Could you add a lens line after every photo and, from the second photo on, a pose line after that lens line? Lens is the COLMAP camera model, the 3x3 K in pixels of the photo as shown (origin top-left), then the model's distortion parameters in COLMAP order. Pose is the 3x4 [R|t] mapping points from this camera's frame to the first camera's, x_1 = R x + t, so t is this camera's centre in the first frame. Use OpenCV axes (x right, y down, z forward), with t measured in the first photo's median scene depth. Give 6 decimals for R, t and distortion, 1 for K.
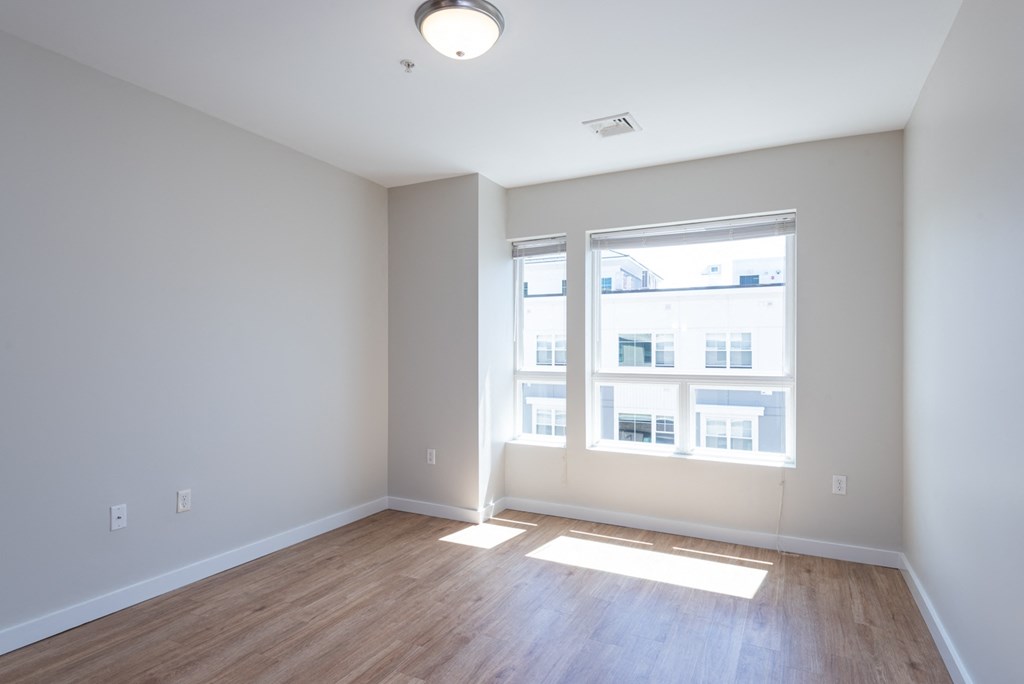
lens RADIAL K [[542.2, 0, 516.1], [0, 542.2, 346.2], [0, 0, 1]] dist [0.000036, -0.000292]
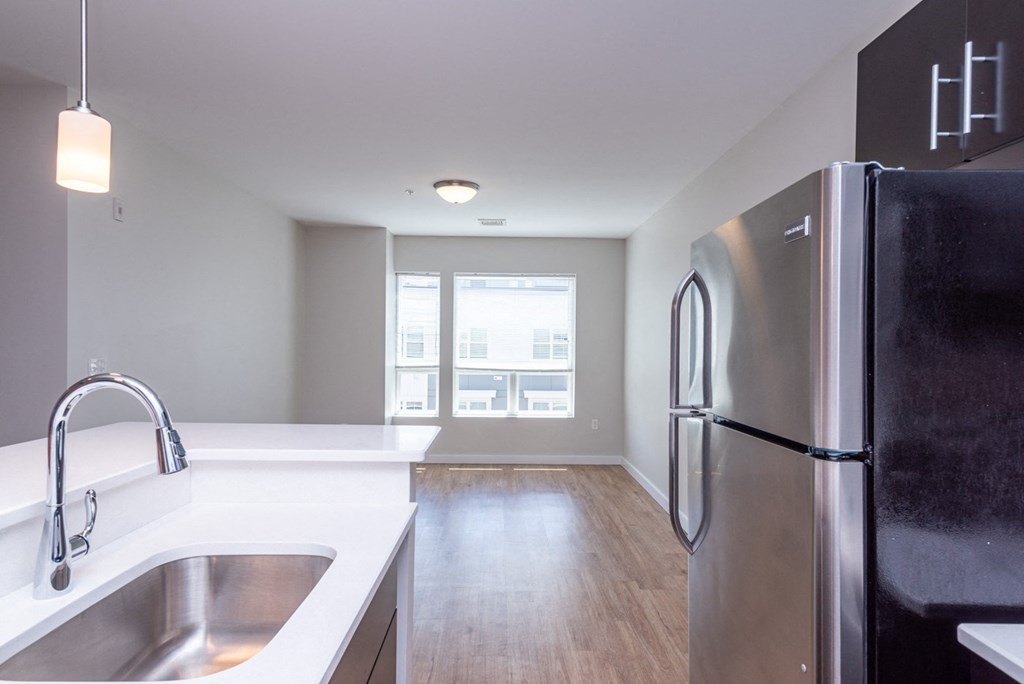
lens RADIAL K [[542.2, 0, 516.1], [0, 542.2, 346.2], [0, 0, 1]] dist [0.000036, -0.000292]
pose [[0.882479, -0.000322, 0.470351, -0.444464], [-0.009155, 0.999799, 0.017861, -0.036080], [-0.470262, -0.020068, 0.882299, -0.433854]]
